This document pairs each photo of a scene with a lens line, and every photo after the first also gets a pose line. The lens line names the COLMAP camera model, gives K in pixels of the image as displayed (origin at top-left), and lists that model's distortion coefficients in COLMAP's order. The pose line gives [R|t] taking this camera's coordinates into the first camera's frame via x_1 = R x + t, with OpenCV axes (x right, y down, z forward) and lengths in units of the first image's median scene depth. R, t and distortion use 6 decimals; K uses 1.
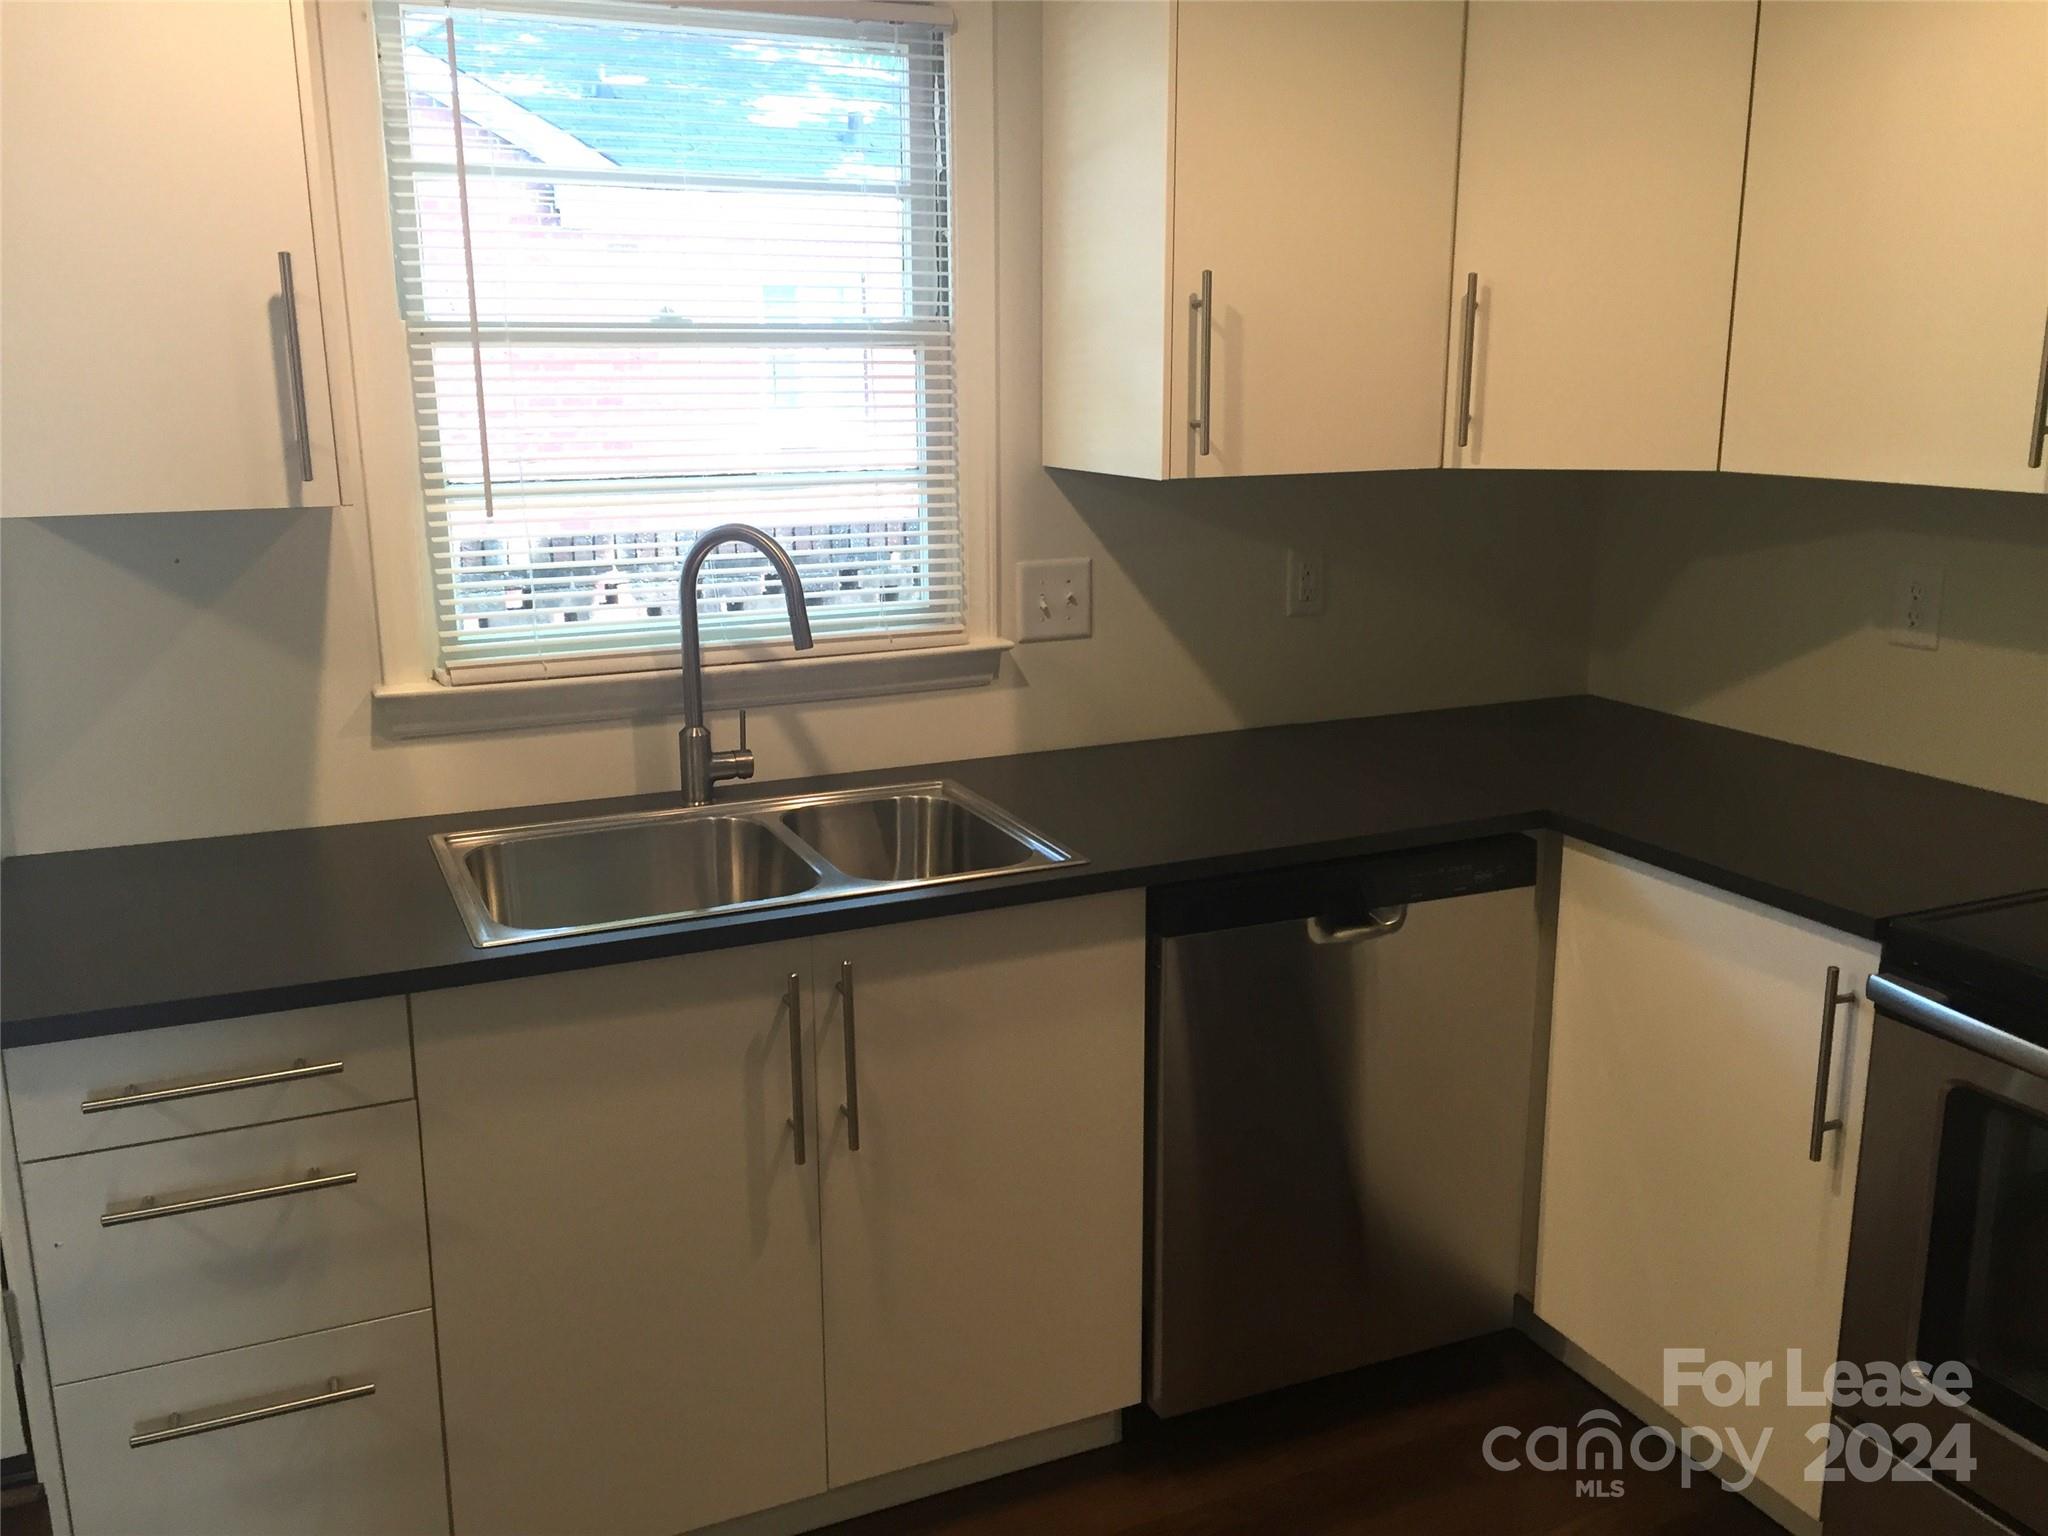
lens RADIAL K [[1742.8, 0, 1016.8], [0, 1742.8, 763.1], [0, 0, 1]] dist [0.086524, -0.116933]
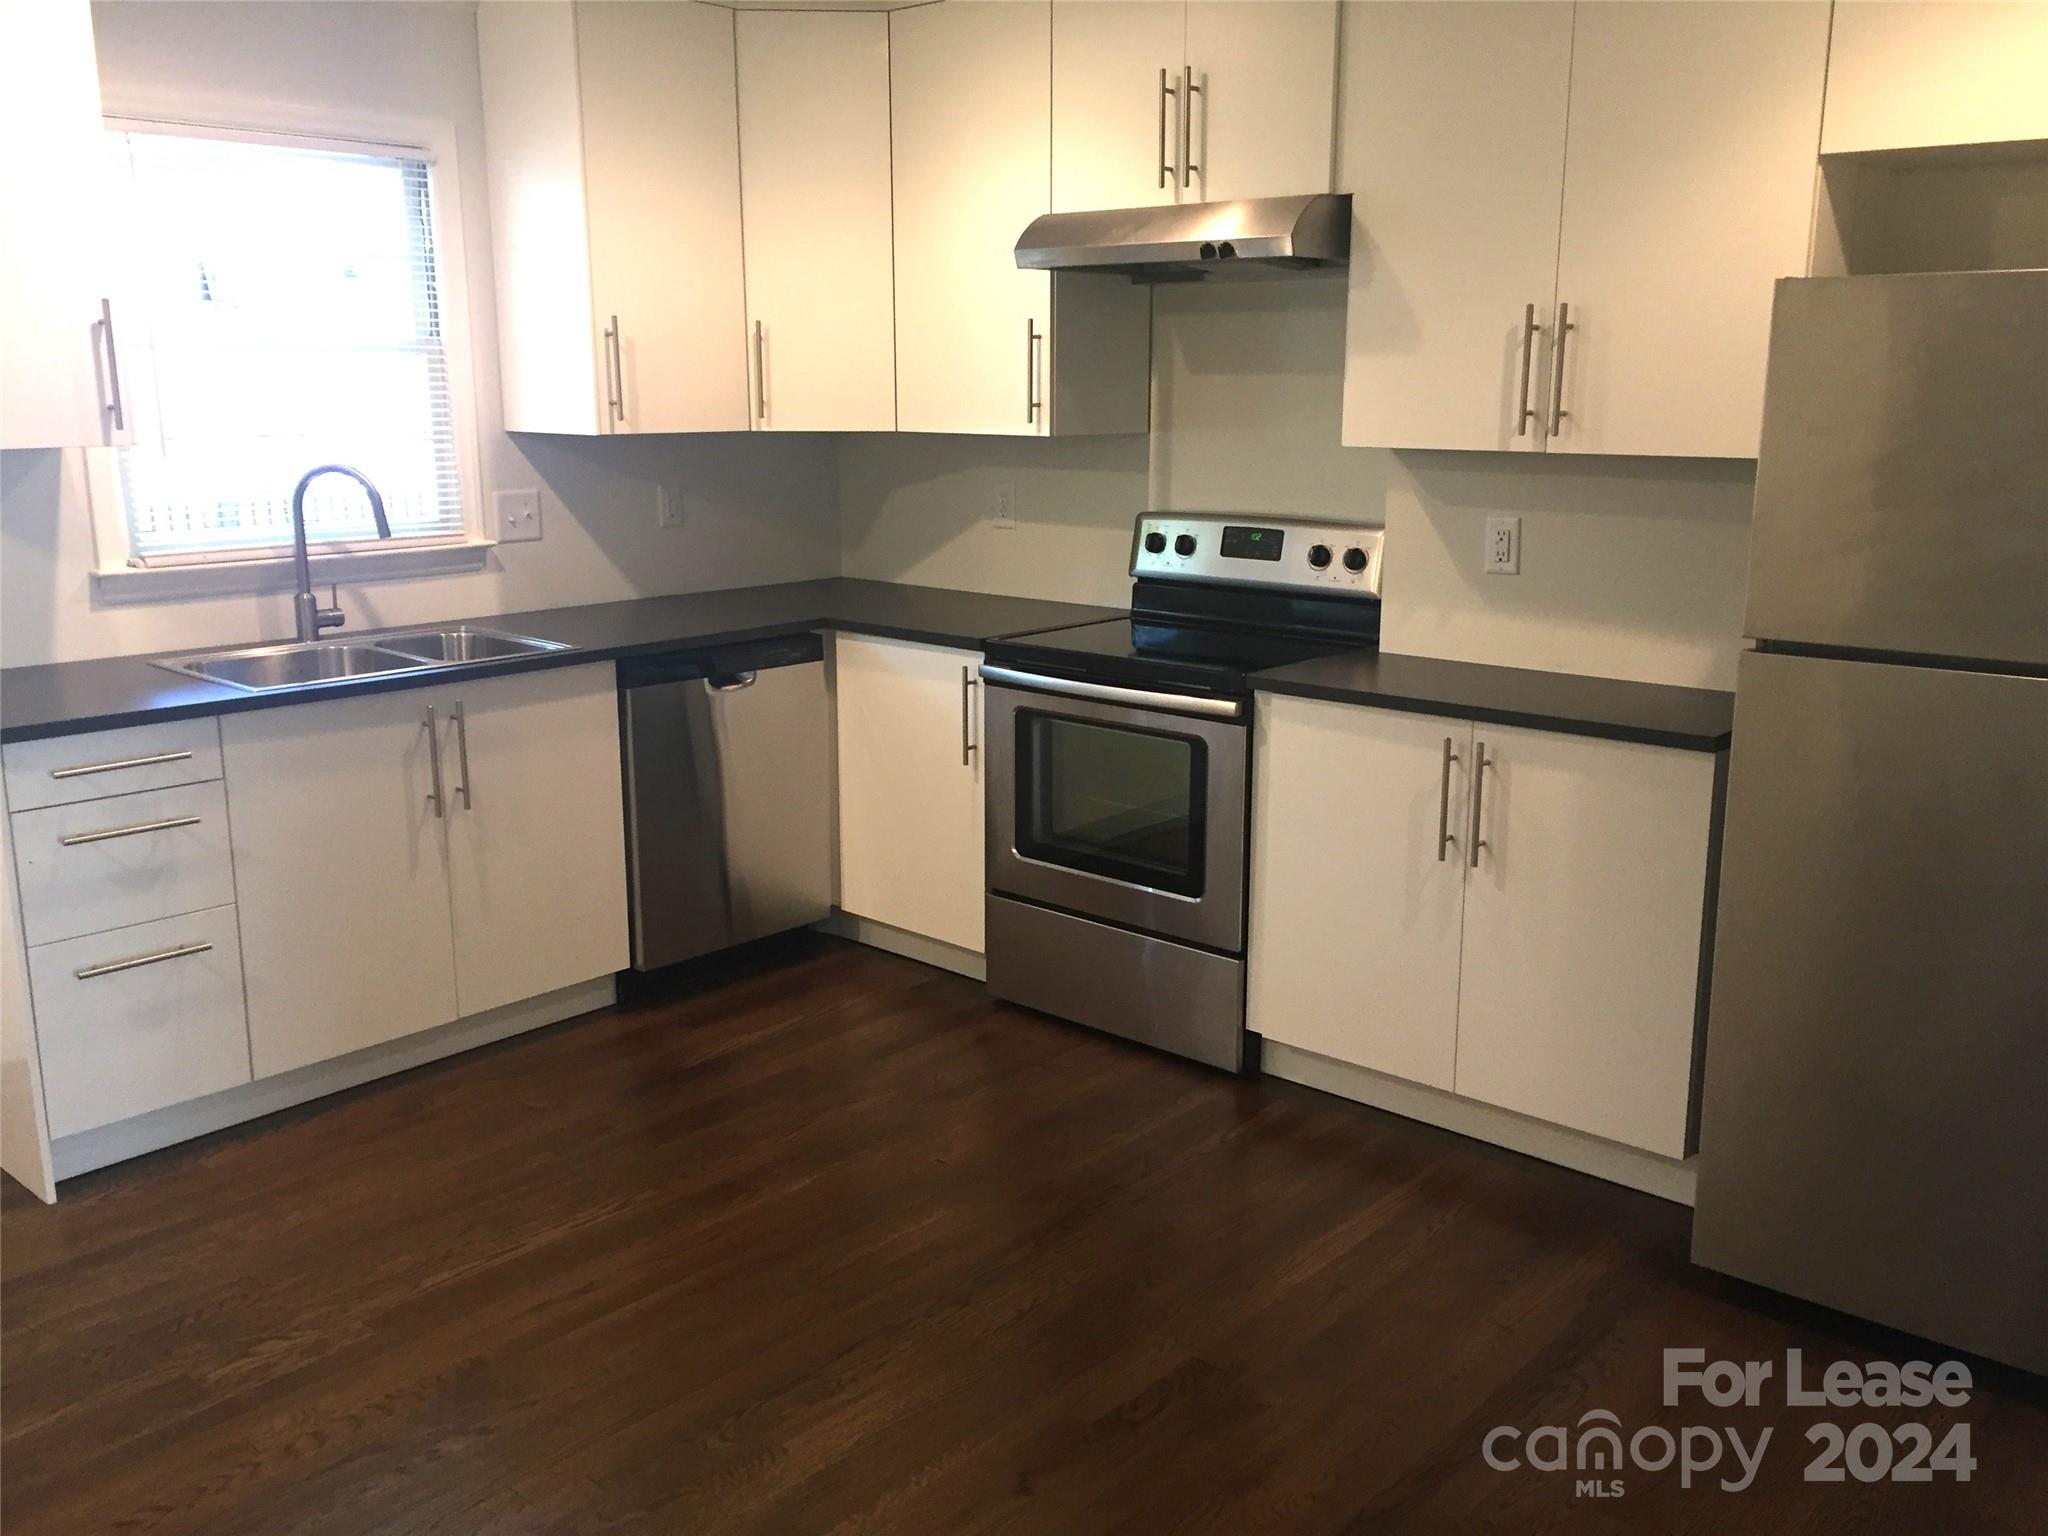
lens RADIAL K [[1742.8, 0, 1016.8], [0, 1742.8, 763.1], [0, 0, 1]] dist [0.086524, -0.116933]
pose [[0.914239, -0.082065, 0.396777, -0.243758], [0.085578, 0.996292, 0.008877, 0.175468], [-0.396034, 0.025840, 0.917872, -0.724837]]
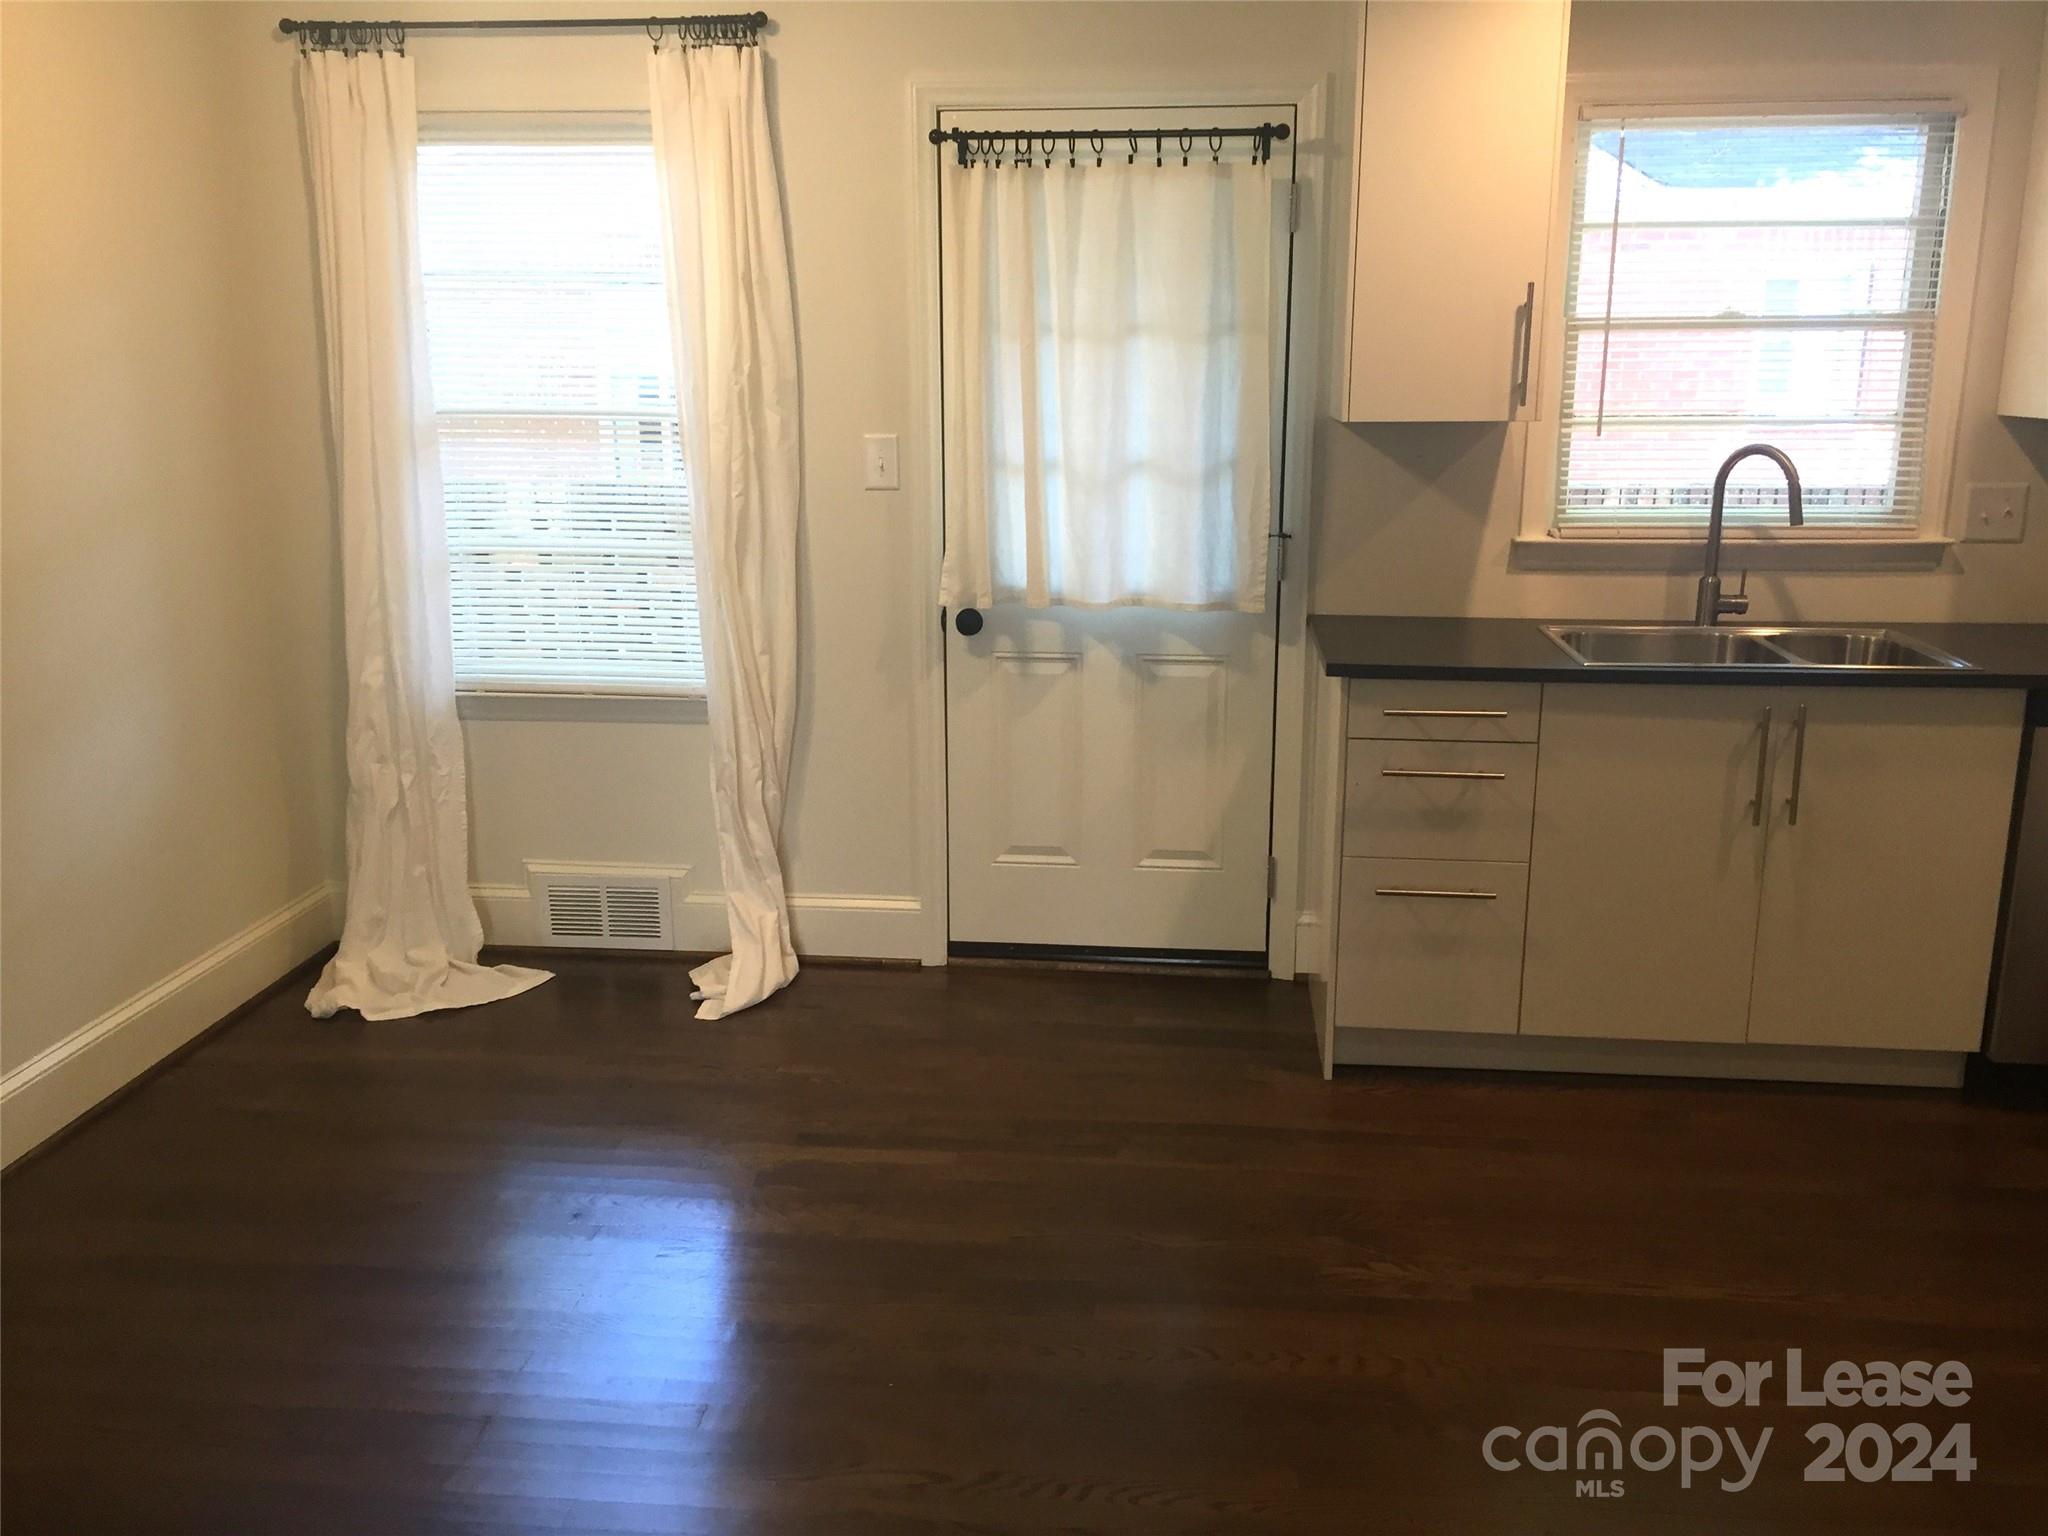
lens RADIAL K [[1742.8, 0, 1016.8], [0, 1742.8, 763.1], [0, 0, 1]] dist [0.086524, -0.116933]
pose [[0.867475, 0.119165, -0.482998, 0.057263], [-0.115503, 0.992601, 0.037447, 0.157906], [0.483887, 0.023303, 0.874820, -0.669698]]
